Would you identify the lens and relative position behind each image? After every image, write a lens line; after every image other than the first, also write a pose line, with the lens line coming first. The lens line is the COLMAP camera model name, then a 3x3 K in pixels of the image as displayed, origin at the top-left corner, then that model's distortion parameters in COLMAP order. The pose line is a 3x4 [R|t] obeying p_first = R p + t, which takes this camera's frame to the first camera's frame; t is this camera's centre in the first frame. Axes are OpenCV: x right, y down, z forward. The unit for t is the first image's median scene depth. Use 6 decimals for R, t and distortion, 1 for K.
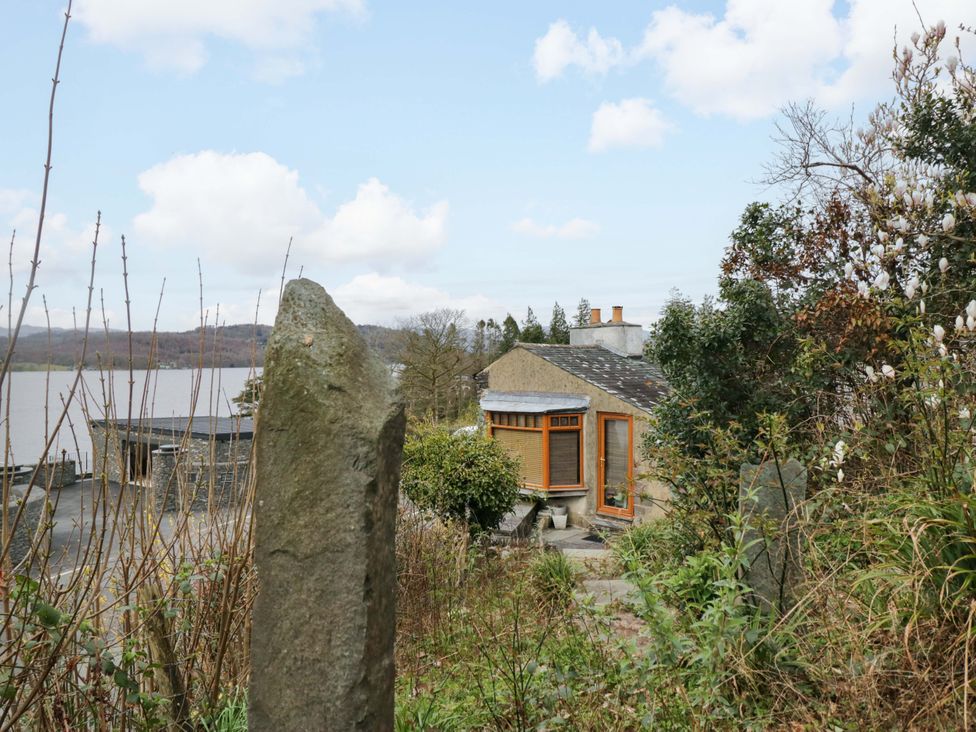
lens RADIAL K [[772.6, 0, 486.6], [0, 772.6, 350.6], [0, 0, 1]] dist [0.004579, -0.001463]
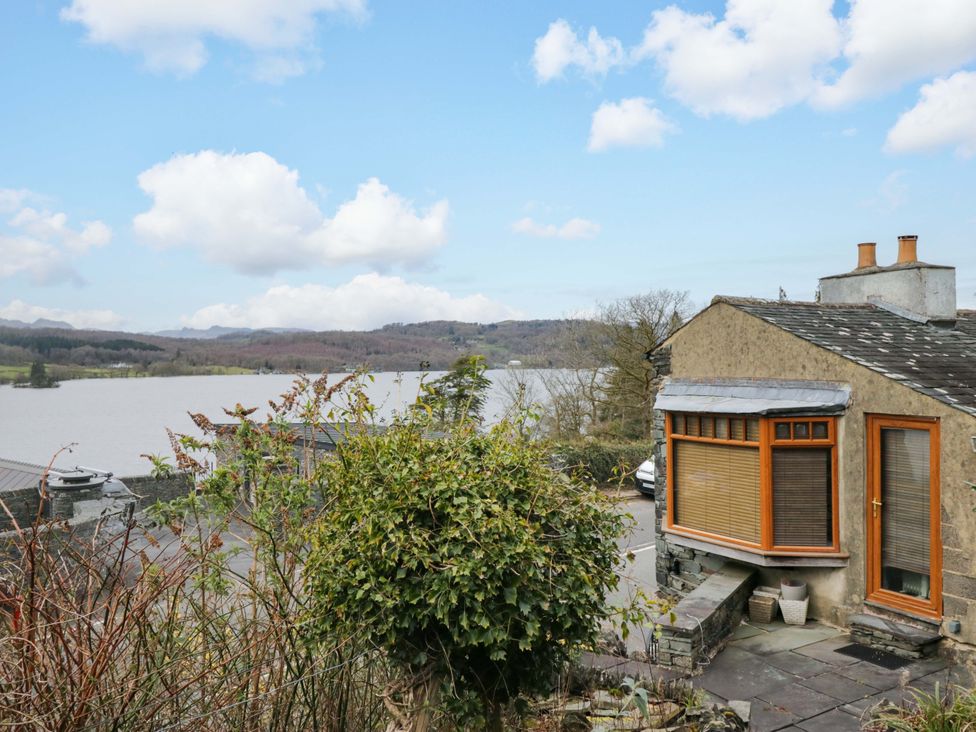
lens RADIAL K [[843.7, 0, 490.6], [0, 843.7, 362.8], [0, 0, 1]] dist [0.007736, -0.006069]
pose [[0.956527, -0.004272, -0.291613, 0.063224], [0.004165, 0.999991, -0.000988, 0.042070], [0.291615, -0.000269, 0.956536, 0.351116]]
